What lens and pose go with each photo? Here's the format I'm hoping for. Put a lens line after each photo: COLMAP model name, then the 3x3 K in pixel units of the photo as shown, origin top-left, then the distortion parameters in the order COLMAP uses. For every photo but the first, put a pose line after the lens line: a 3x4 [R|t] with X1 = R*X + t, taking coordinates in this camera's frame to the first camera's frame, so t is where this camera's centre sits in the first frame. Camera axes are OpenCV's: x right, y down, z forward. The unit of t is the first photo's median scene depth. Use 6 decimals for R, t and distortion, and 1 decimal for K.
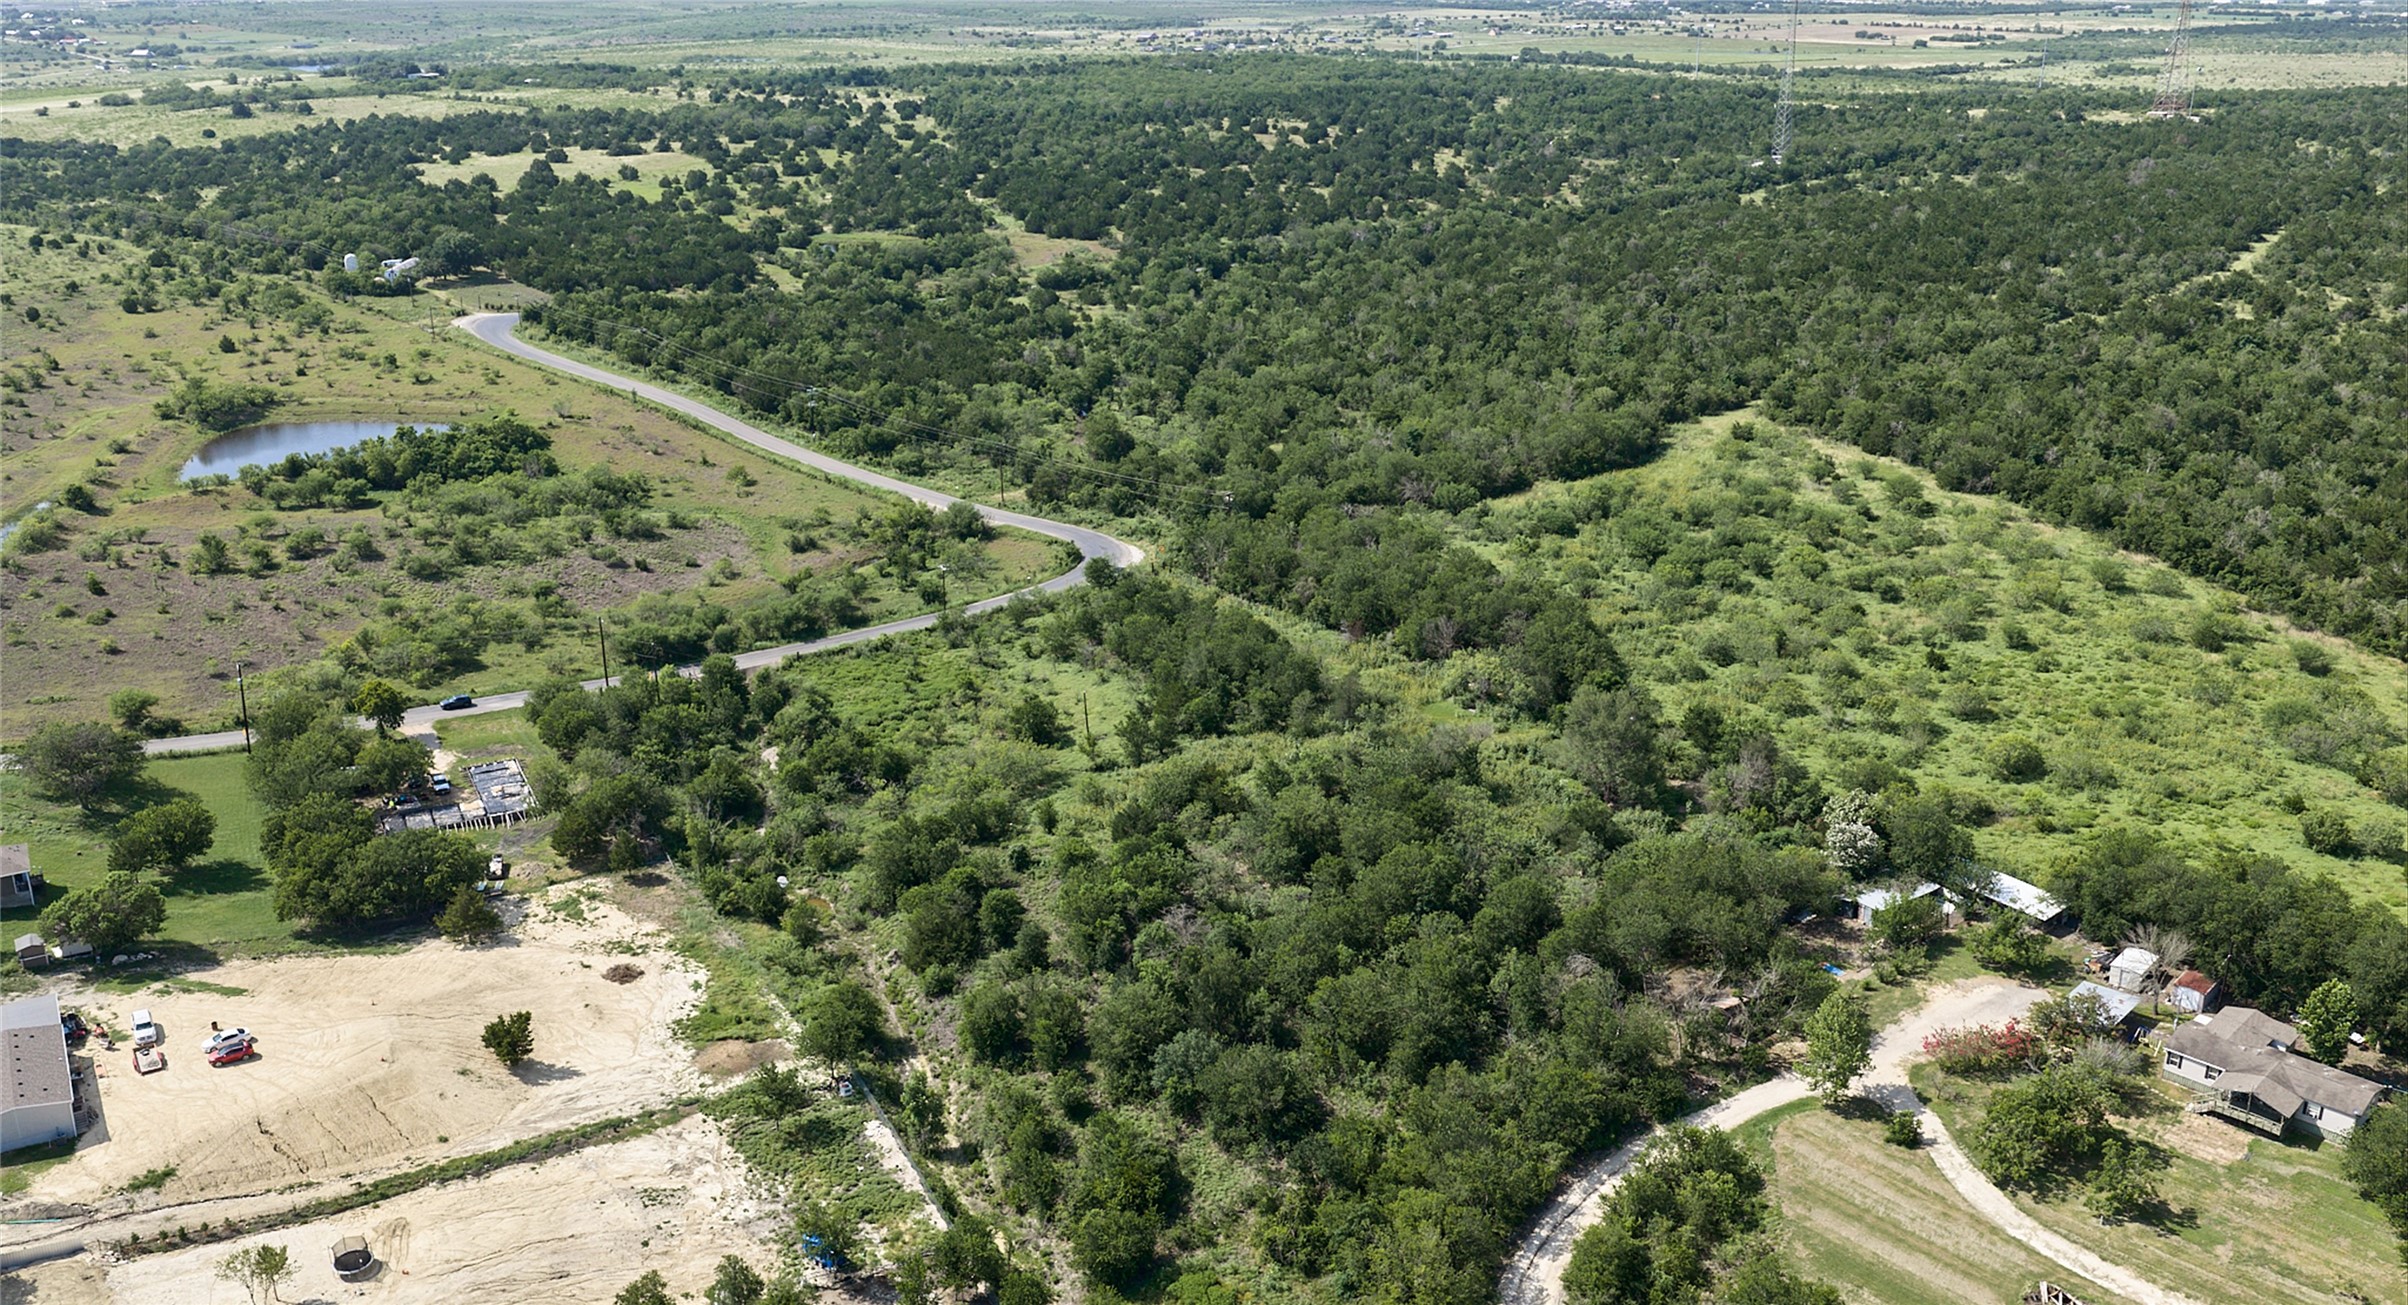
lens RADIAL K [[1985.8, 0, 1218.2], [0, 1985.8, 653.9], [0, 0, 1]] dist [0.016252, -0.023714]
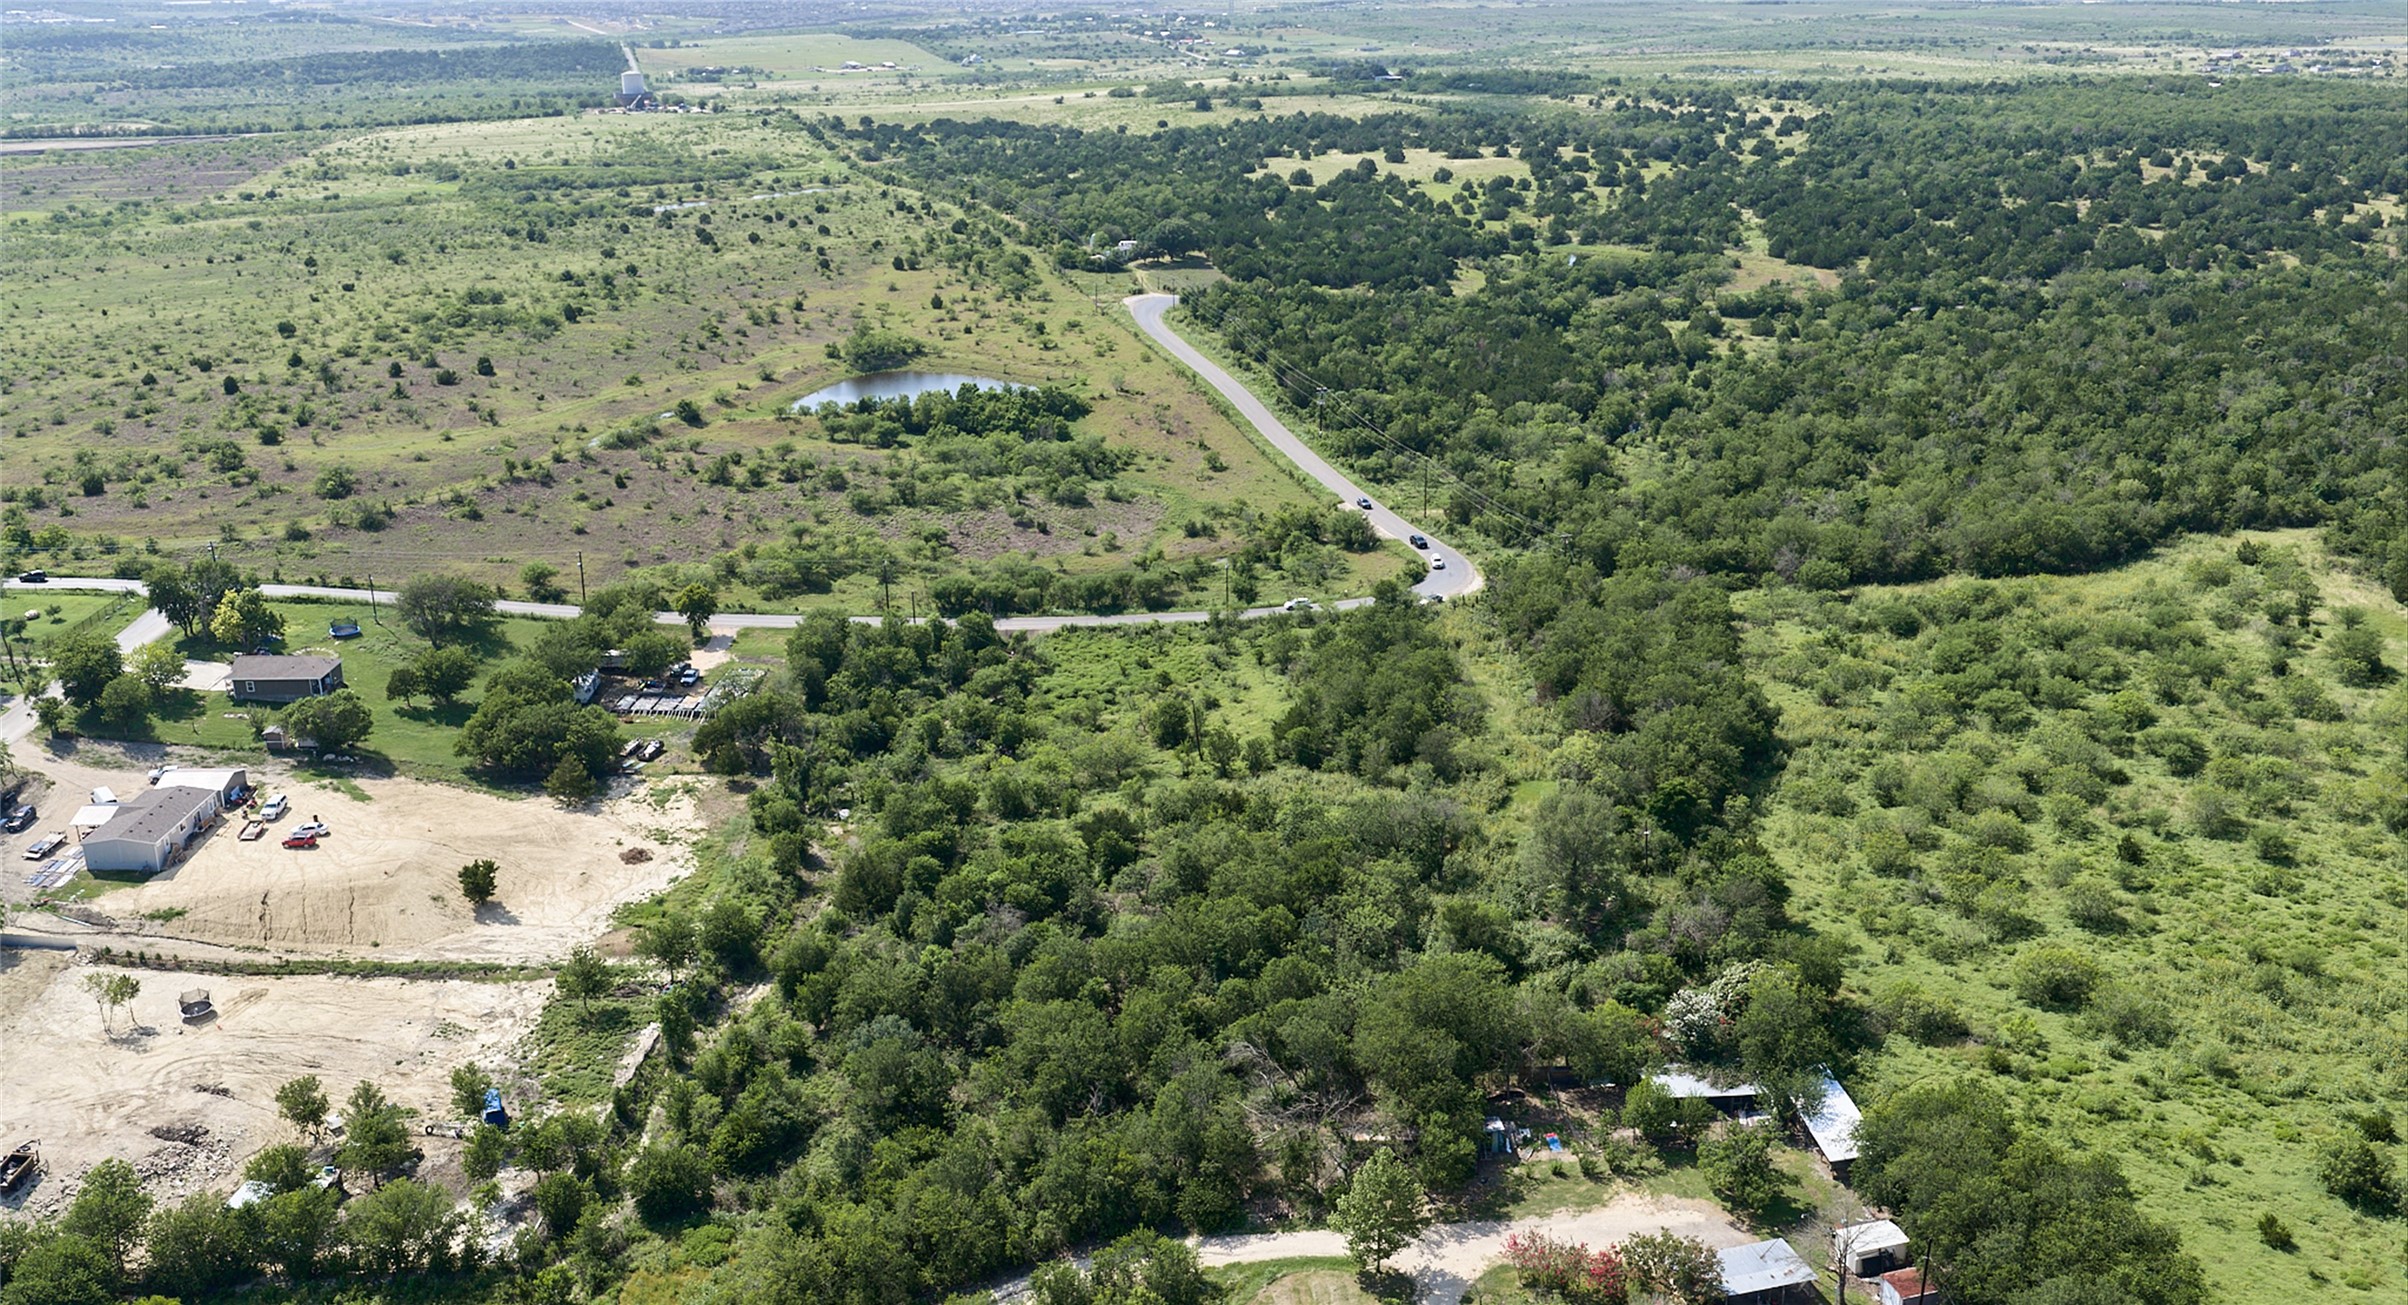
lens RADIAL K [[1985.8, 0, 1218.2], [0, 1985.8, 653.9], [0, 0, 1]] dist [0.016252, -0.023714]
pose [[0.859888, 0.166343, -0.482621, 0.492505], [-0.168475, 0.984922, 0.039297, -0.052337], [0.481881, 0.047518, 0.874947, 0.143577]]
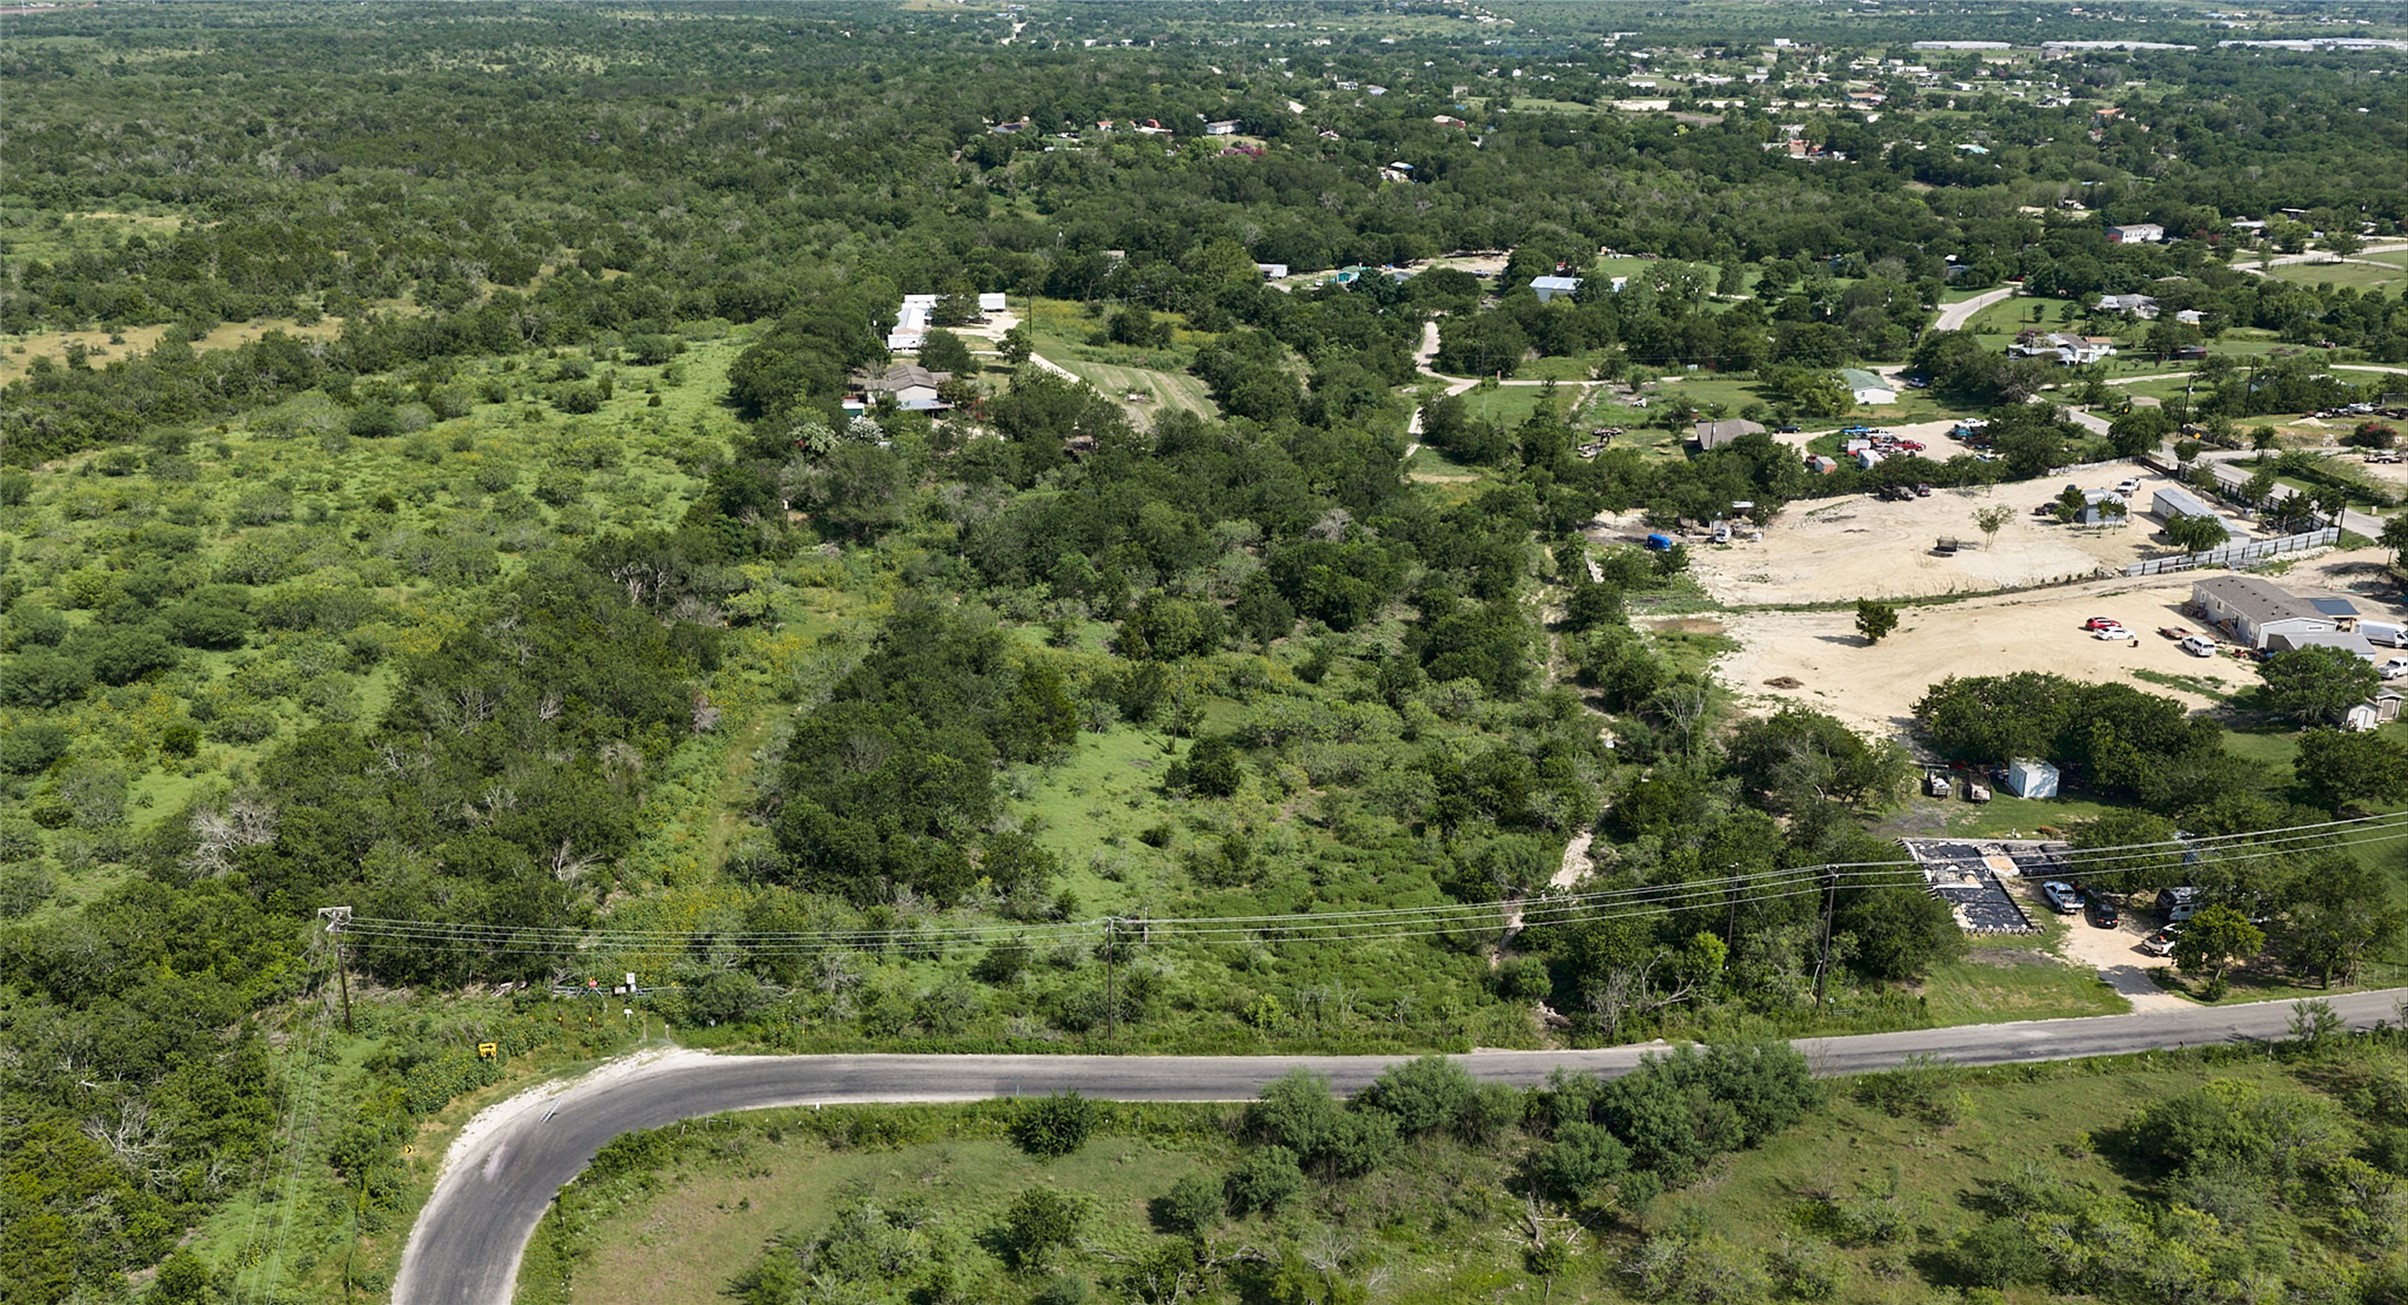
lens RADIAL K [[1985.8, 0, 1218.2], [0, 1985.8, 653.9], [0, 0, 1]] dist [0.016252, -0.023714]
pose [[-0.862916, -0.169371, 0.476120, -0.507155], [0.175663, 0.782877, 0.596863, -0.501590], [-0.473835, 0.598679, -0.645805, 1.703976]]
